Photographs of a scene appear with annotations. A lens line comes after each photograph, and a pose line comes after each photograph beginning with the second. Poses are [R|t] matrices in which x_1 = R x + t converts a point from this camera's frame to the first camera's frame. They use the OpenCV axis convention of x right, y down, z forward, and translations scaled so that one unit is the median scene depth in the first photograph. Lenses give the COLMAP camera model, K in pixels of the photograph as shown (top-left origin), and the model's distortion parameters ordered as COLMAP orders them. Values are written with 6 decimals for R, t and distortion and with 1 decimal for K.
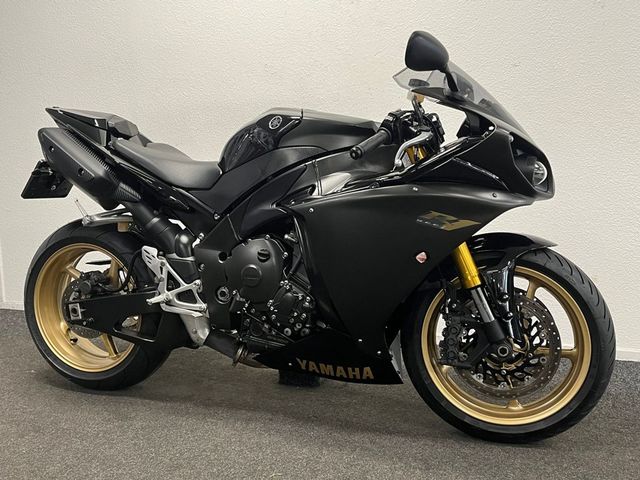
lens RADIAL K [[614.1, 0, 320.0], [0, 614.1, 240.0], [0, 0, 1]] dist [0.056962, -0.007135]
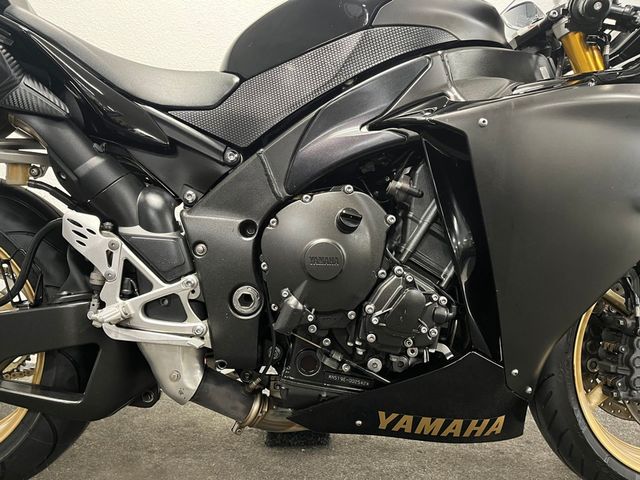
lens RADIAL K [[481.1, 0, 320.0], [0, 481.1, 240.0], [0, 0, 1]] dist [0.080951, -0.120495]
pose [[0.934337, 0.018903, 0.355889, -0.239620], [0.011630, 0.996443, -0.083459, 0.069804], [-0.356200, 0.082118, 0.930794, 0.571768]]
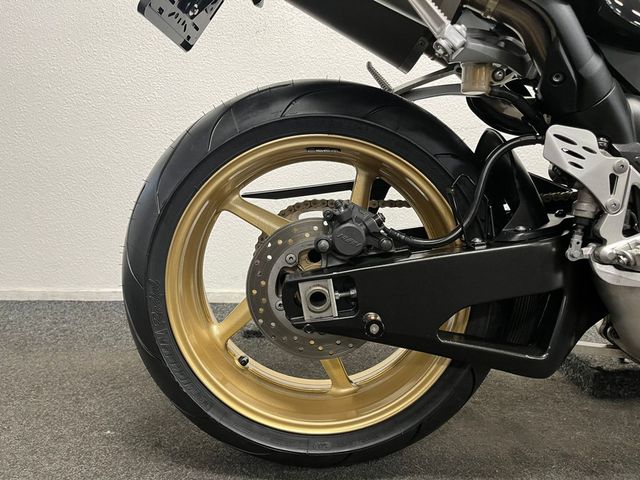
lens RADIAL K [[481.1, 0, 320.0], [0, 481.1, 240.0], [0, 0, 1]] dist [0.080951, -0.120495]
pose [[0.941408, -0.029138, 0.336009, -0.545498], [0.017394, 0.999130, 0.037909, 0.070498], [-0.336822, -0.029844, 0.941095, 0.770951]]
